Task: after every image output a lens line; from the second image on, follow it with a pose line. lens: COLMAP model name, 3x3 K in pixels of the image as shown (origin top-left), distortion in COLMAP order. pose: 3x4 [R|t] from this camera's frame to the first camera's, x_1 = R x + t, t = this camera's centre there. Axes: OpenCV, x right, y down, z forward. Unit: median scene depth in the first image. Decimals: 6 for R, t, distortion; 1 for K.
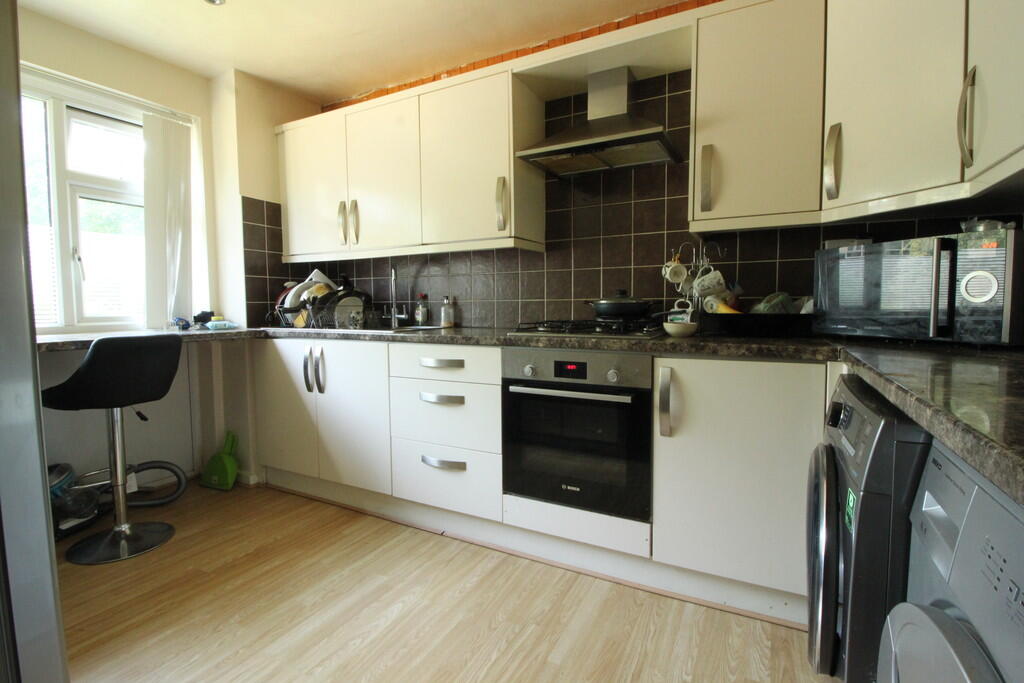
lens RADIAL K [[475.5, 0, 517.4], [0, 475.5, 341.7], [0, 0, 1]] dist [-0.011697, -0.002352]
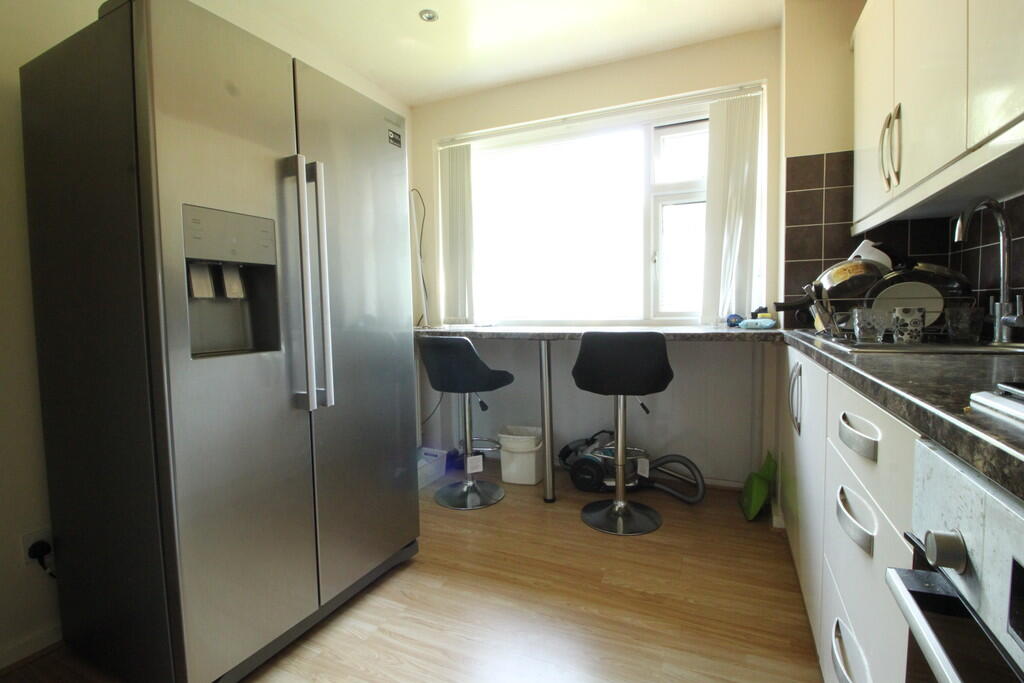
lens RADIAL K [[475.5, 0, 518.0], [0, 475.5, 338.9], [0, 0, 1]] dist [-0.011697, -0.002352]
pose [[0.066092, 0.071006, -0.995284, 0.200572], [-0.054985, 0.996208, 0.067421, -0.046264], [0.996297, 0.050270, 0.069745, 0.587840]]
